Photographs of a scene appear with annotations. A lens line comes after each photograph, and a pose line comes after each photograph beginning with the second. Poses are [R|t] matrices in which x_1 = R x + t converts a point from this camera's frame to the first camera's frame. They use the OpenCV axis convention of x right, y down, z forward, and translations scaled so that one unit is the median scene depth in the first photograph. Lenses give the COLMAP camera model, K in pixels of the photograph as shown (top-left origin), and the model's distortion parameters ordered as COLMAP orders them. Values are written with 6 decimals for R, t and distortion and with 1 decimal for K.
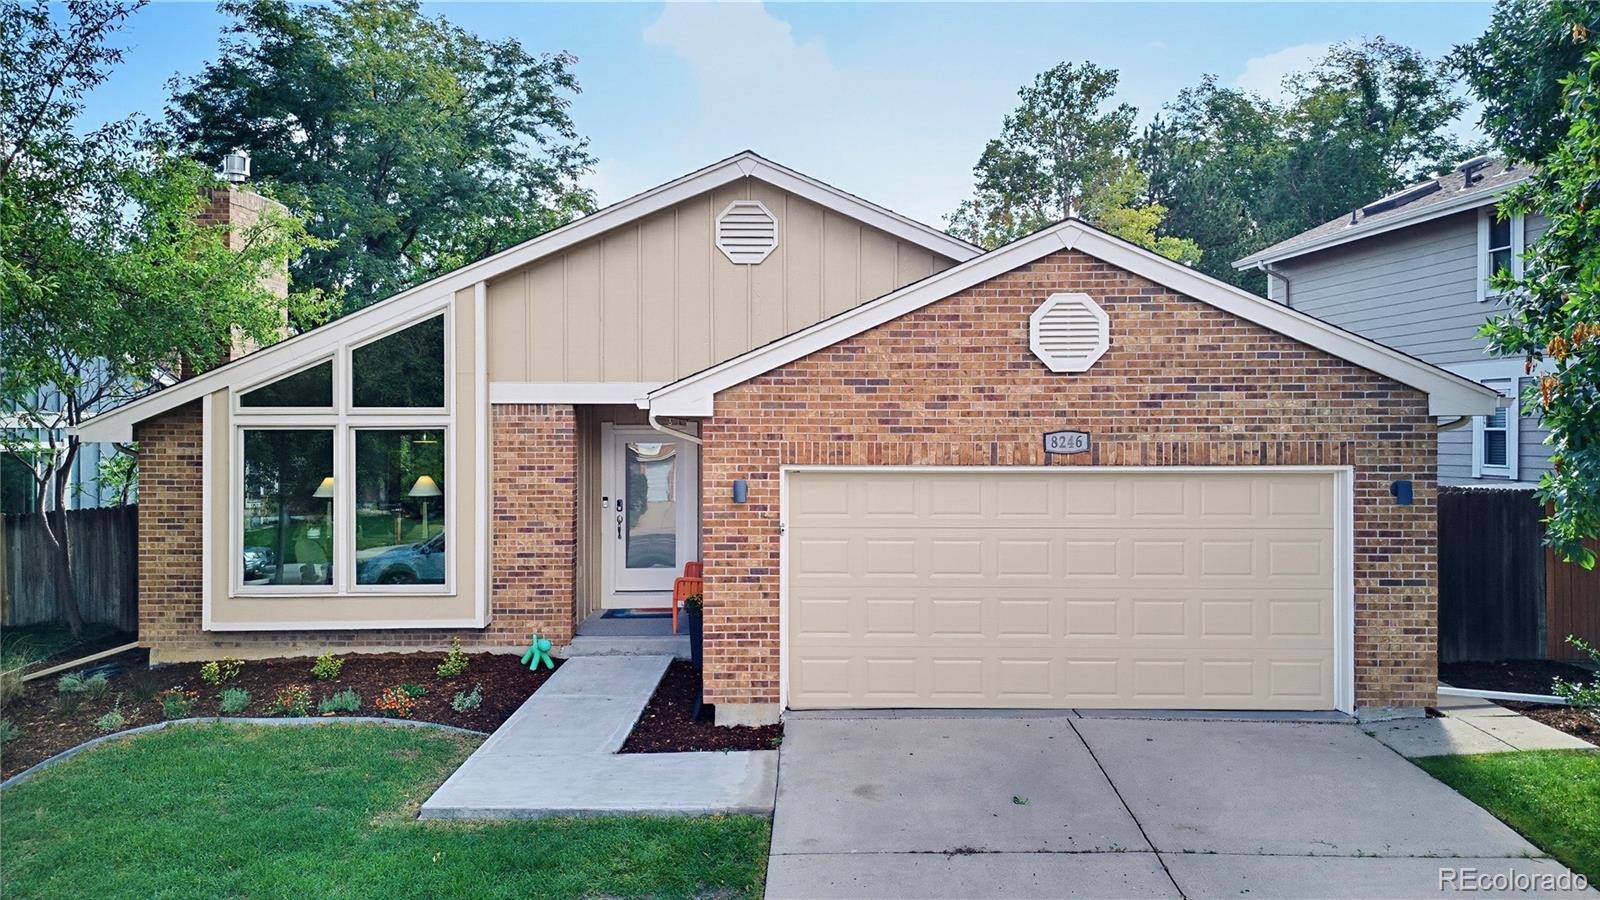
lens RADIAL K [[1098.0, 0, 800.3], [0, 1098.0, 401.5], [0, 0, 1]] dist [0.033257, -0.000375]
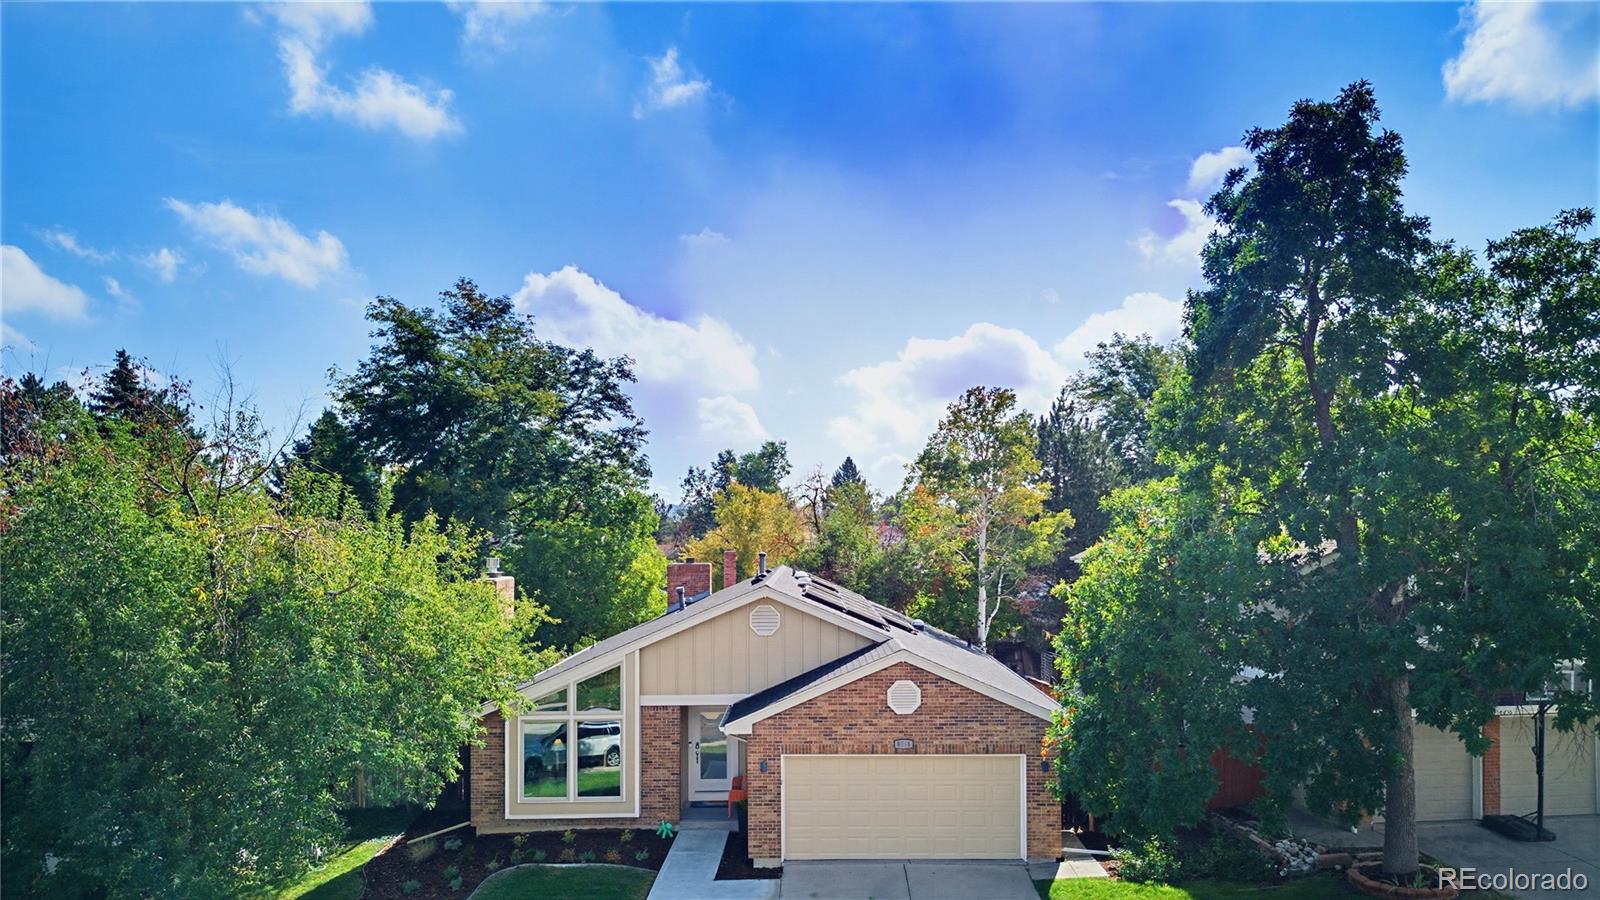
lens RADIAL K [[1094.7, 0, 799.8], [0, 1094.7, 500.5], [0, 0, 1]] dist [0.049116, -0.001796]
pose [[0.999960, -0.006173, -0.006396, 0.035538], [0.006123, 0.999951, -0.007742, -0.410857], [0.006443, 0.007703, 0.999950, -1.182456]]
